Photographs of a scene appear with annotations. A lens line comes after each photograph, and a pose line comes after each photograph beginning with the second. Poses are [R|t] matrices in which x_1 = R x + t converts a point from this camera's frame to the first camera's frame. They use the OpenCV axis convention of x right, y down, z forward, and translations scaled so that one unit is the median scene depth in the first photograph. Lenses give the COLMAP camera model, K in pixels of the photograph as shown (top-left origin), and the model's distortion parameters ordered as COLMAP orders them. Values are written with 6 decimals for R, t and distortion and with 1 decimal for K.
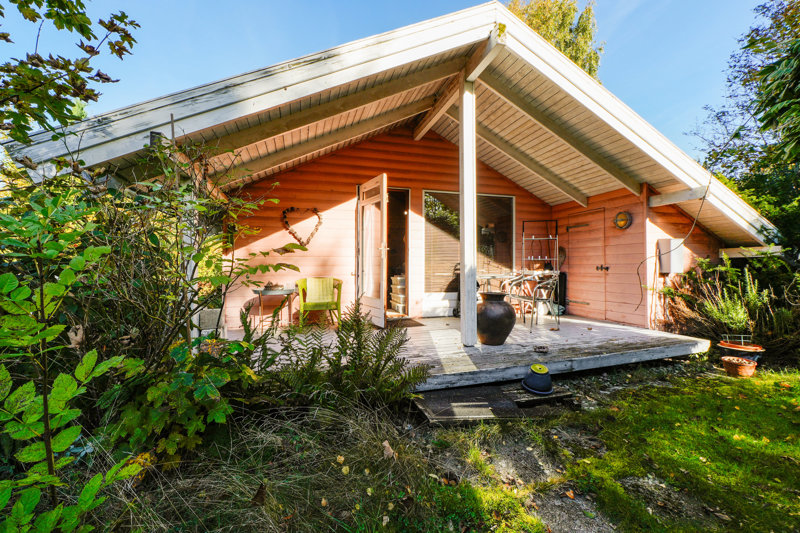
lens RADIAL K [[347.3, 0, 400.1], [0, 347.3, 265.0], [0, 0, 1]] dist [-0.002586, -0.000470]
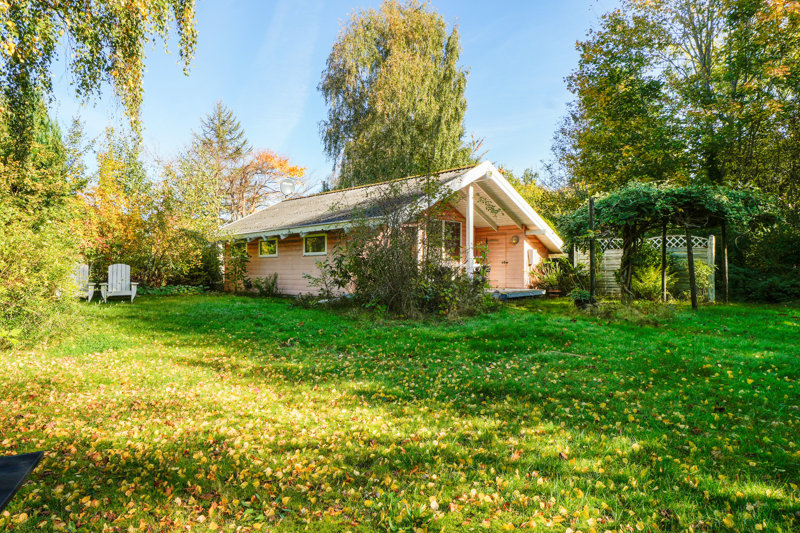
lens RADIAL K [[534.5, 0, 405.7], [0, 534.5, 269.6], [0, 0, 1]] dist [-0.002289, -0.000670]
pose [[0.880554, 0.011483, 0.473807, -1.621230], [-0.011381, 0.999930, -0.003083, 0.077400], [-0.473810, -0.002678, 0.880623, -1.704053]]
